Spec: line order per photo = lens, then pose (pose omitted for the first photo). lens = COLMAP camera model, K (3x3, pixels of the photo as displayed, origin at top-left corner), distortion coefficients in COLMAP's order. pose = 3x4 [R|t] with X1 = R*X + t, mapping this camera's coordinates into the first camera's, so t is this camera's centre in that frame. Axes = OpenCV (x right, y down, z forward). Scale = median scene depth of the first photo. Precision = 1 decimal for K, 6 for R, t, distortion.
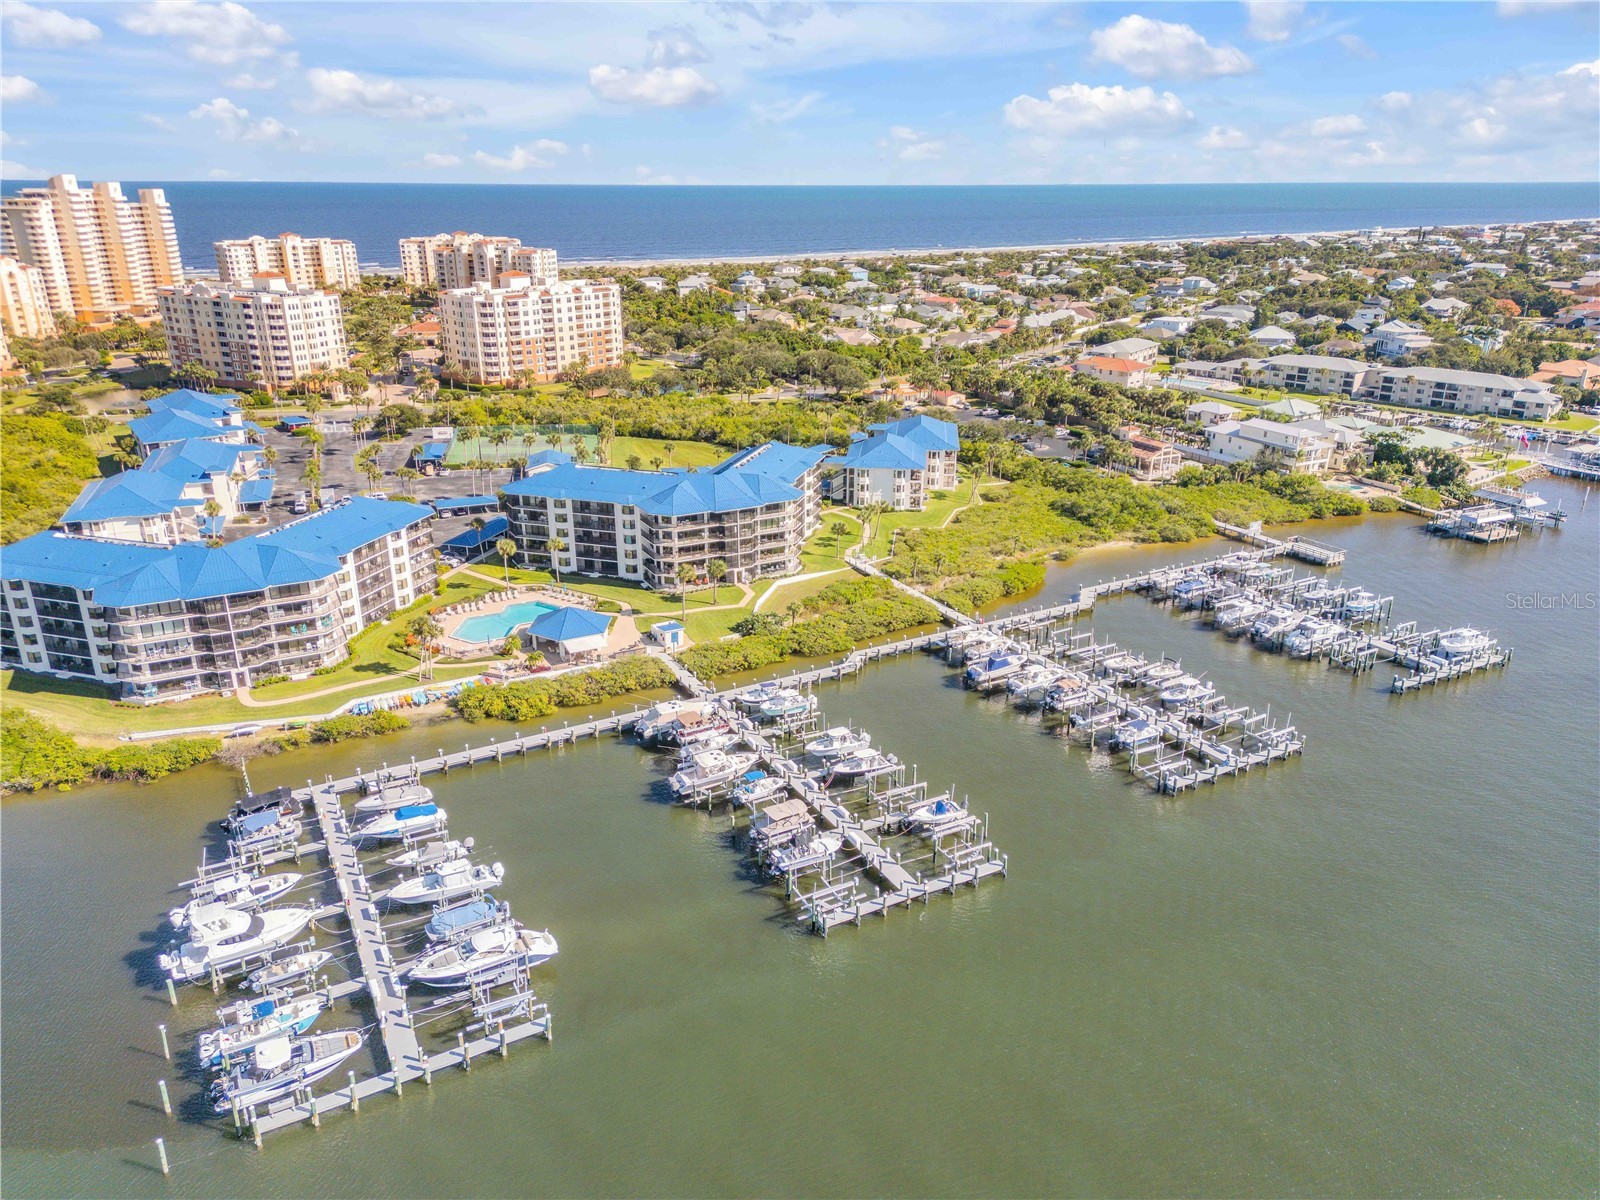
lens RADIAL K [[1118.9, 0, 800.0], [0, 1118.9, 600.0], [0, 0, 1]] dist [0.091644, -0.101224]
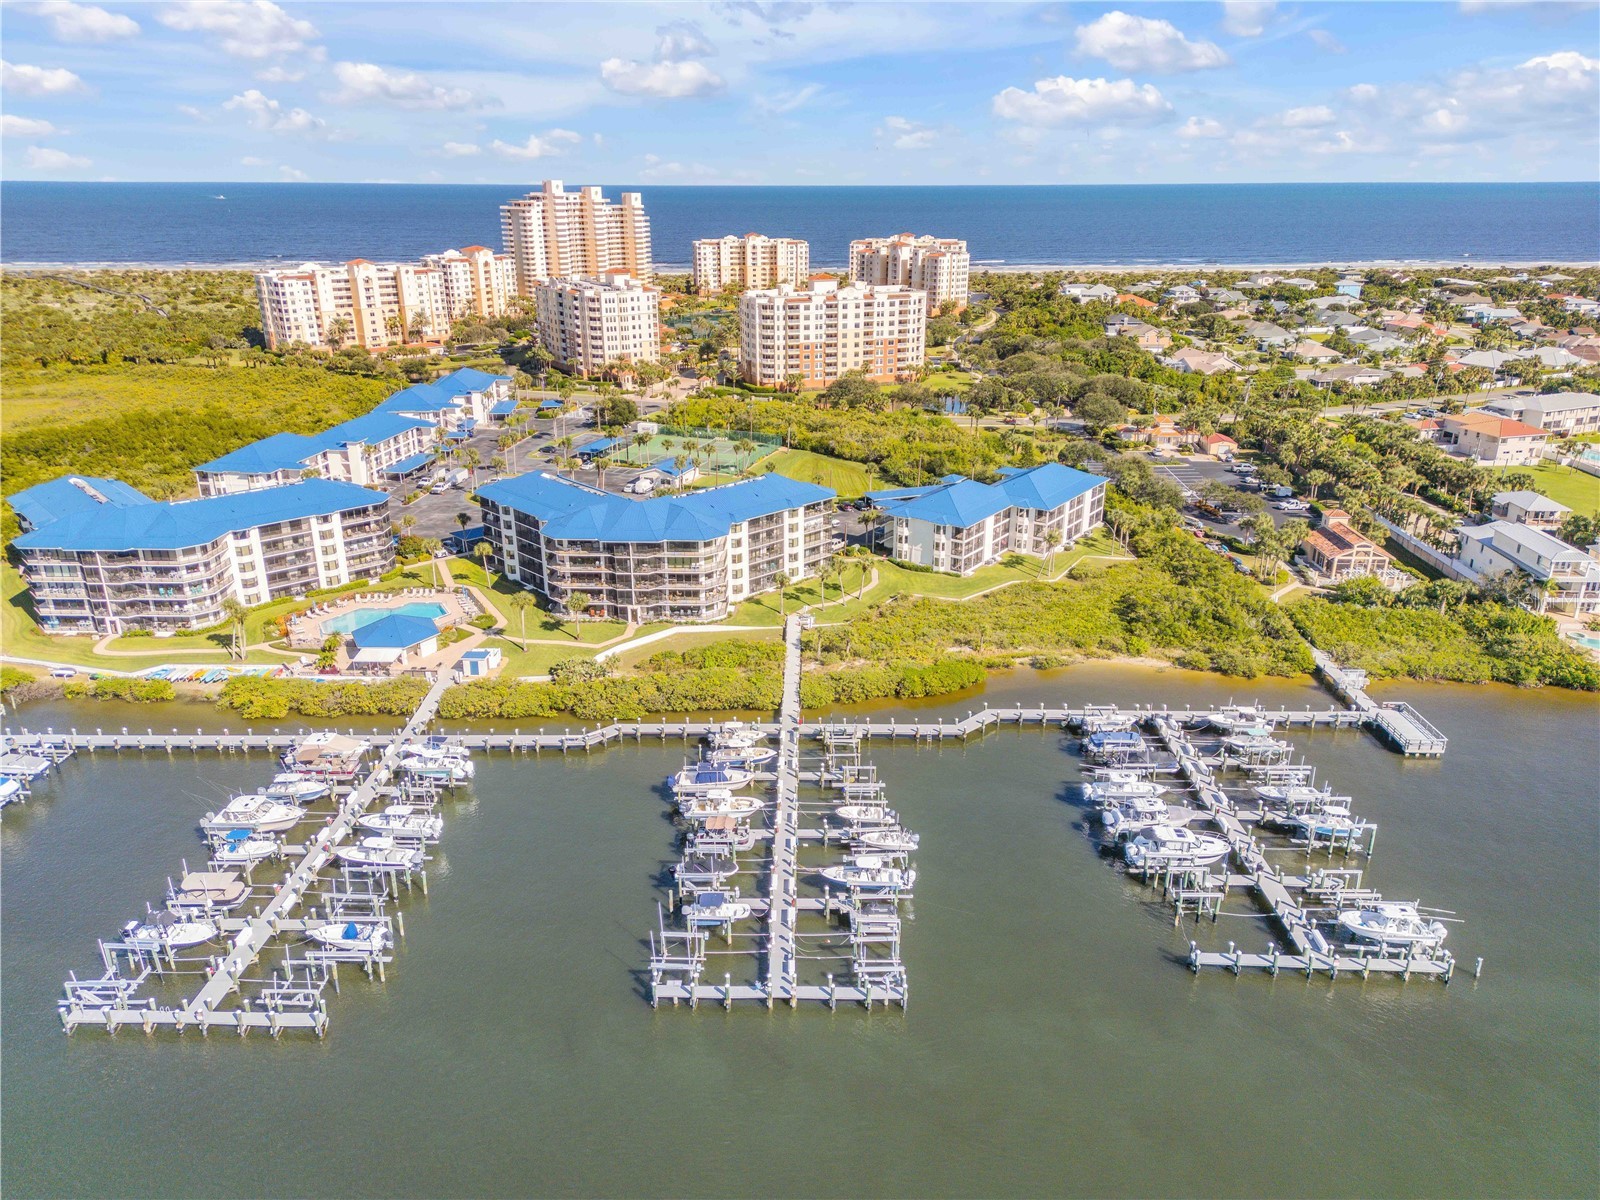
lens RADIAL K [[1118.9, 0, 800.0], [0, 1118.9, 600.0], [0, 0, 1]] dist [0.091644, -0.101224]
pose [[0.869722, 0.171239, -0.462882, 0.420981], [-0.171392, 0.984303, 0.042100, -0.082139], [0.462825, 0.042719, 0.885419, 0.216371]]
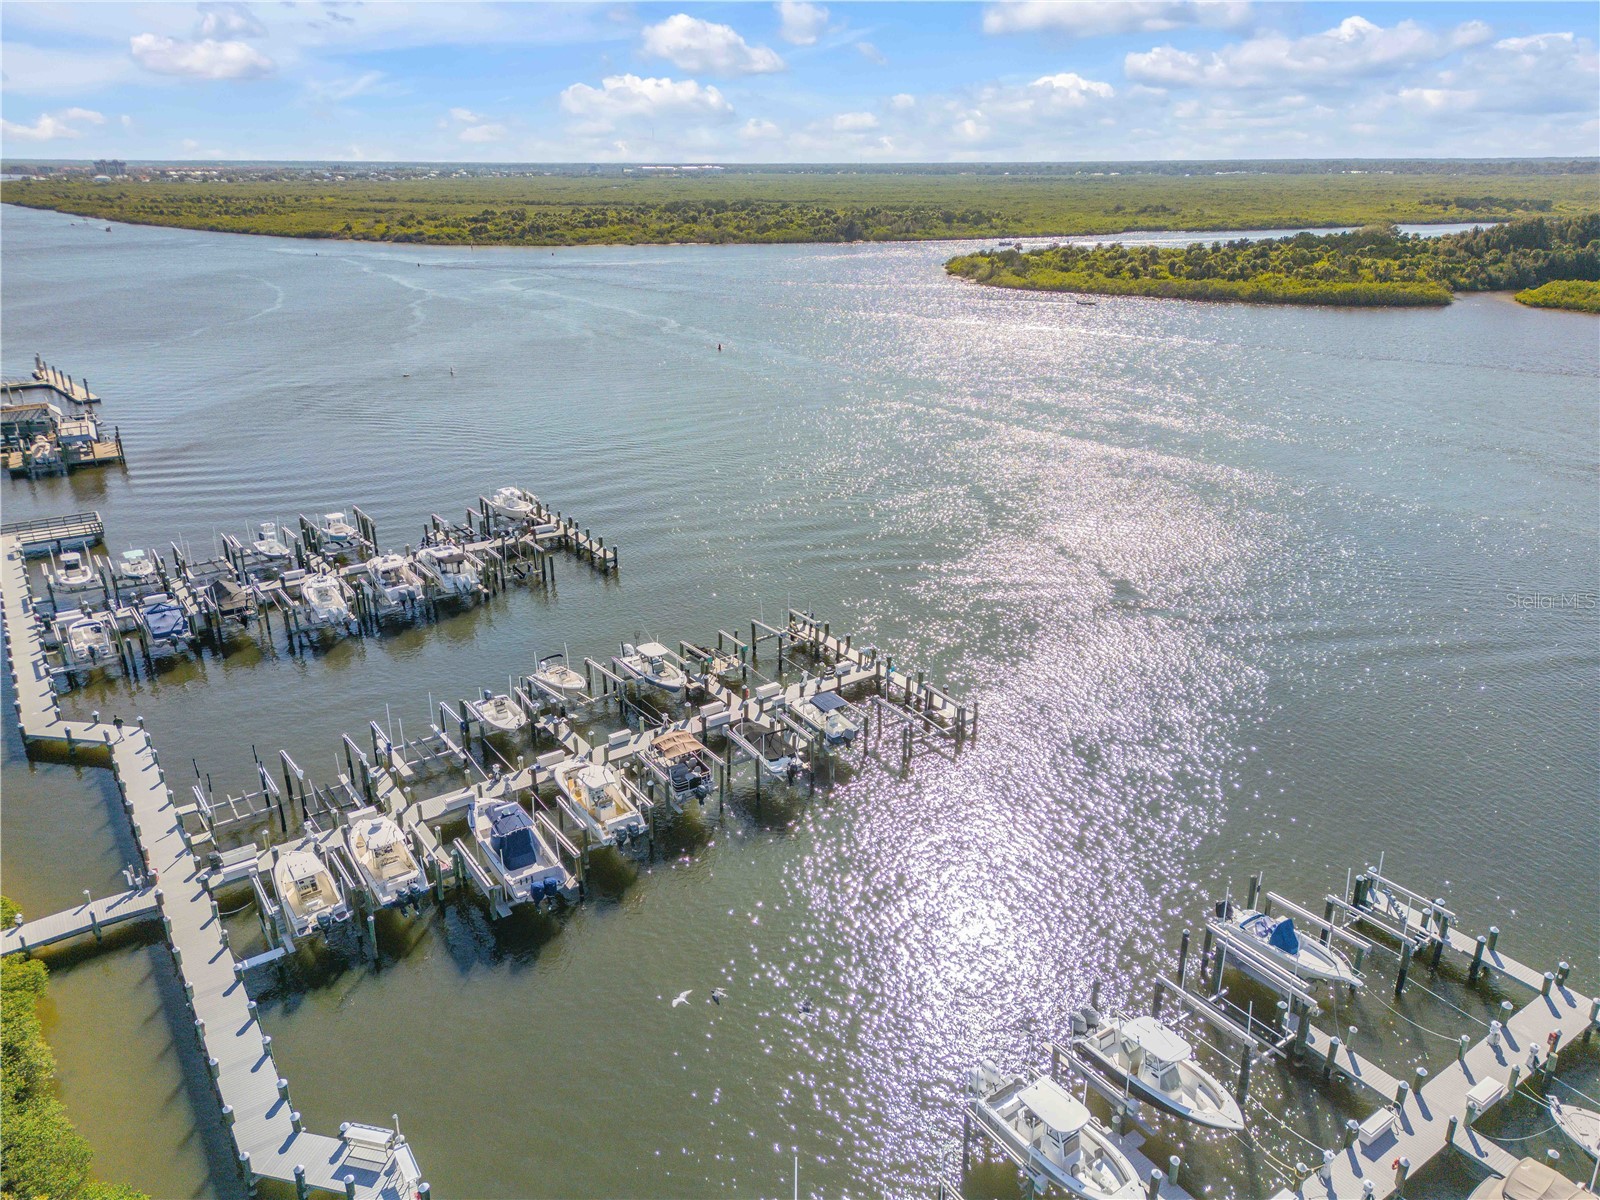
lens RADIAL K [[1118.9, 0, 800.0], [0, 1118.9, 600.0], [0, 0, 1]] dist [0.091644, -0.101224]
pose [[-0.111565, -0.360684, 0.925992, -0.127743], [0.348952, 0.858254, 0.376341, -0.095131], [-0.930476, 0.365113, 0.030110, 0.617636]]
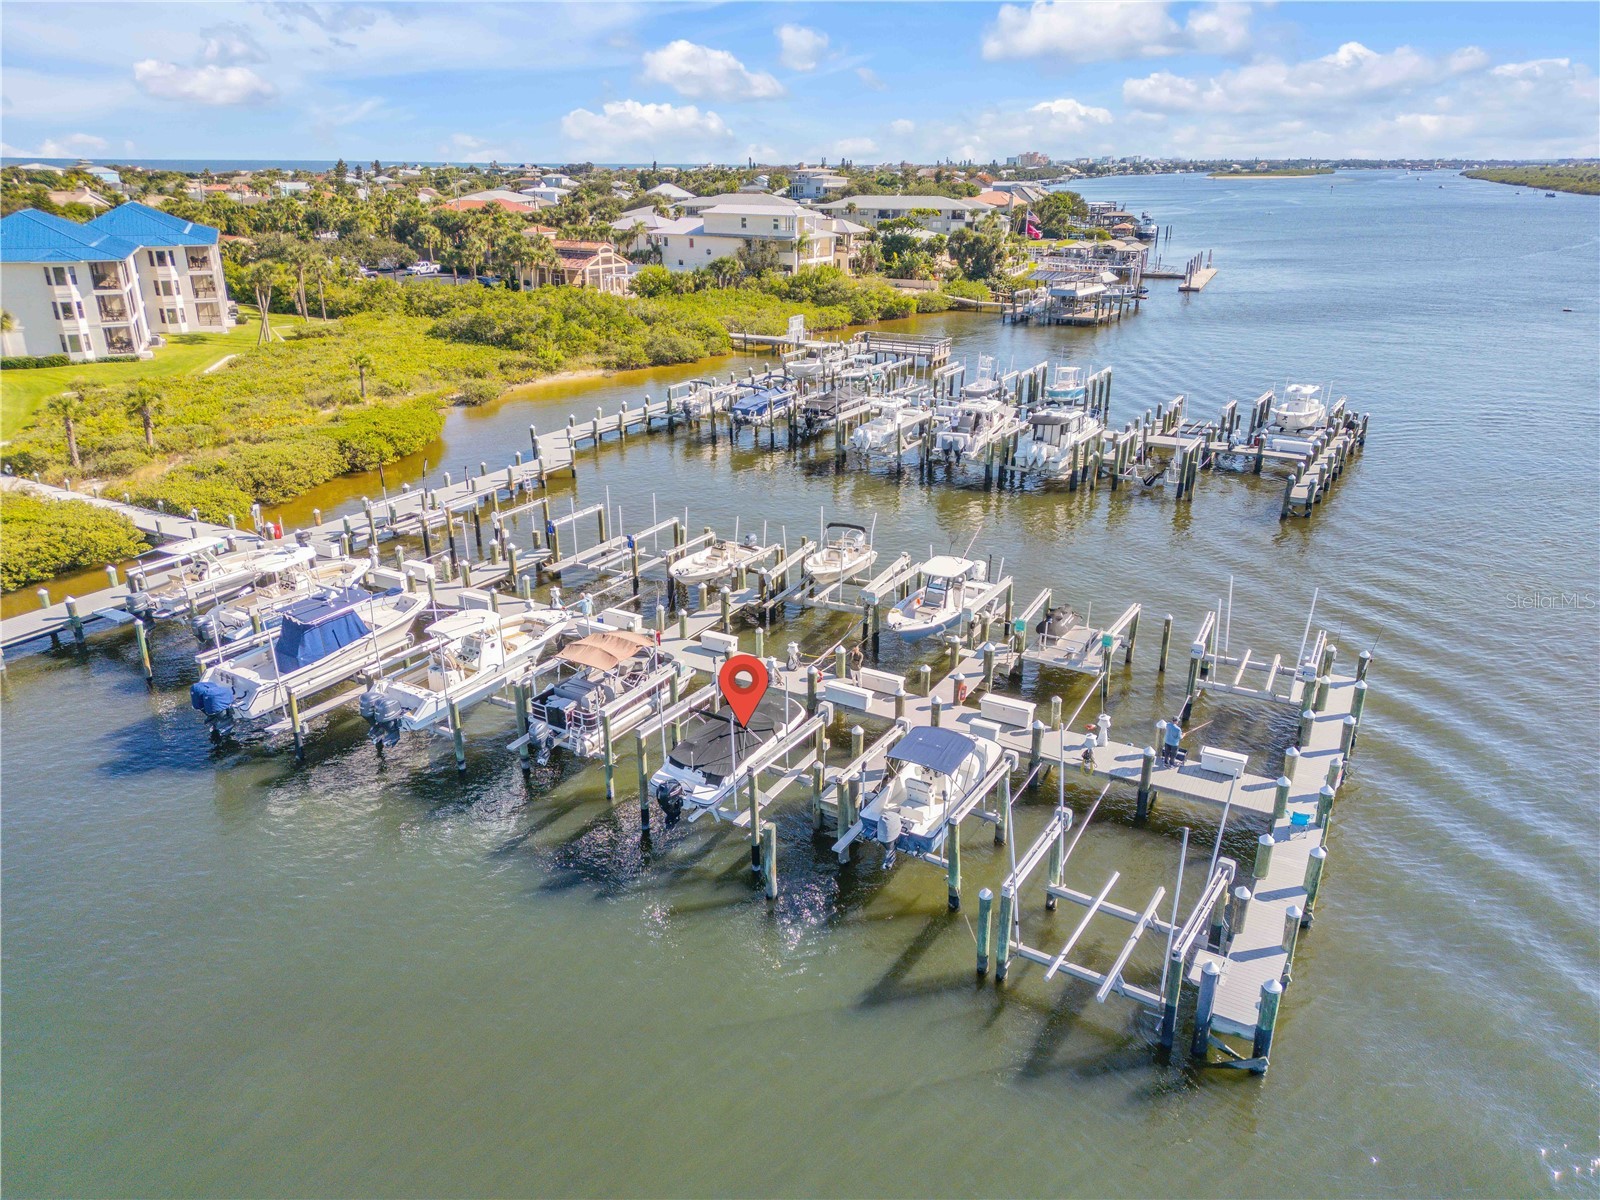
lens RADIAL K [[1118.9, 0, 800.0], [0, 1118.9, 600.0], [0, 0, 1]] dist [0.091644, -0.101224]
pose [[0.856894, -0.185956, 0.480784, 0.103979], [0.178329, 0.982016, 0.061987, 0.036864], [-0.483664, 0.032621, 0.874646, 0.505267]]
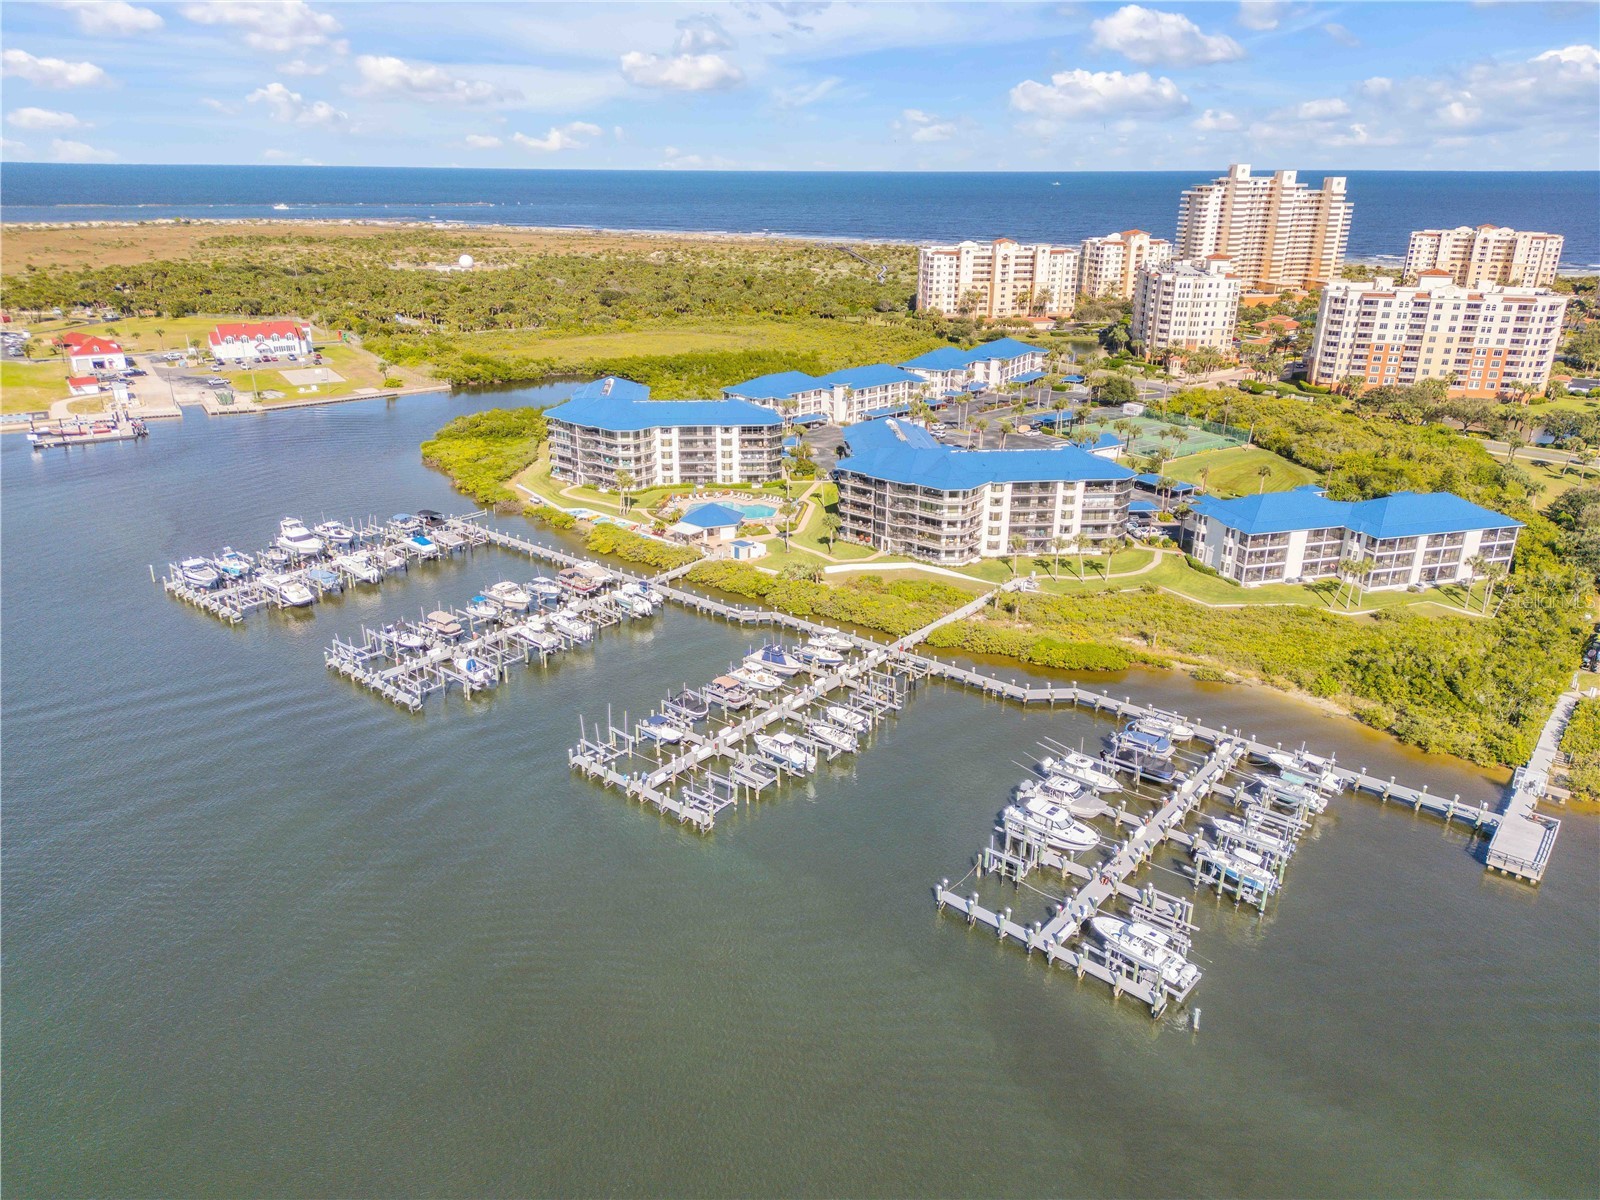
lens RADIAL K [[1118.9, 0, 800.0], [0, 1118.9, 600.0], [0, 0, 1]] dist [0.091644, -0.101224]
pose [[0.368493, 0.333997, -0.867559, 0.729974], [-0.327248, 0.920101, 0.215227, -0.149711], [0.870128, 0.204597, 0.448350, 0.405691]]
